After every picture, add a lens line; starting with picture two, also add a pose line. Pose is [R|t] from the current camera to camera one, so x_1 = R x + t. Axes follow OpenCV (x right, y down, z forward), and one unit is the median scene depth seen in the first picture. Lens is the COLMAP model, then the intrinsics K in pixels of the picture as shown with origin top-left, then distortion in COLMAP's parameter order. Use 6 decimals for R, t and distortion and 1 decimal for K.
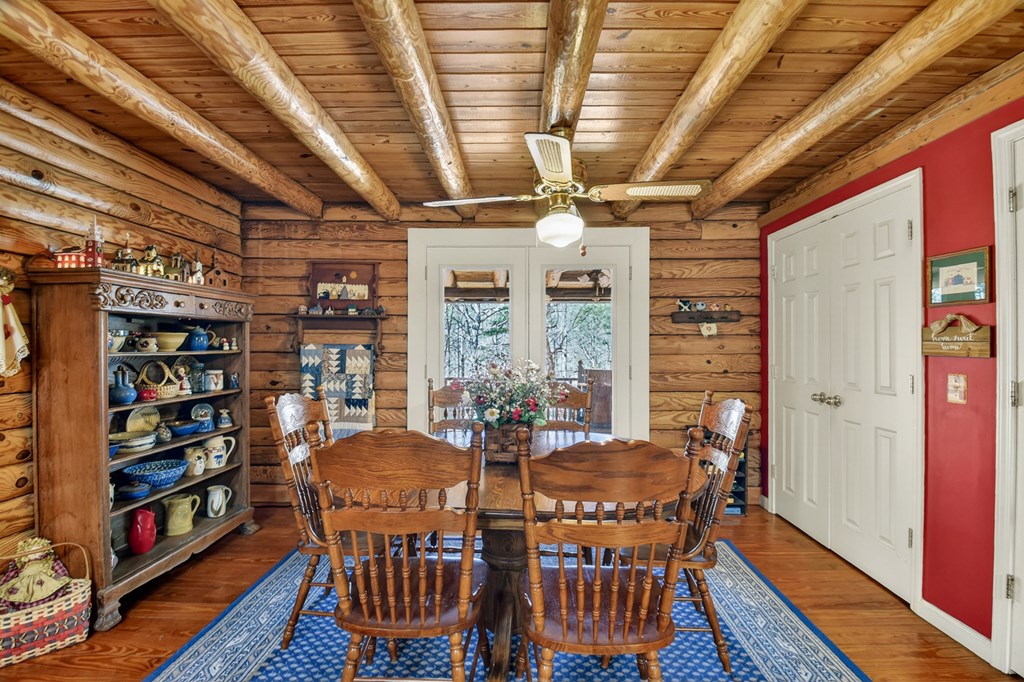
lens RADIAL K [[445.8, 0, 510.7], [0, 445.8, 343.7], [0, 0, 1]] dist [-0.008800, -0.004315]
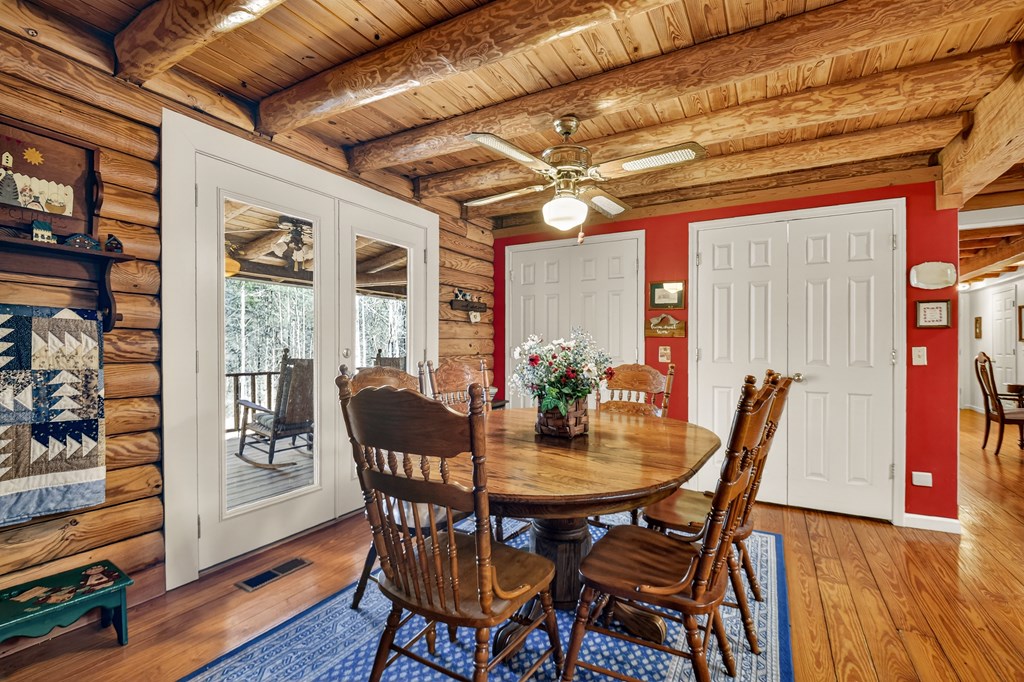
lens RADIAL K [[445.8, 0, 509.3], [0, 445.8, 347.1], [0, 0, 1]] dist [-0.008800, -0.004315]
pose [[0.488443, -0.001487, 0.872595, -0.514427], [-0.010695, 0.999913, 0.007690, 0.034807], [-0.872531, -0.013088, 0.488384, 0.350350]]
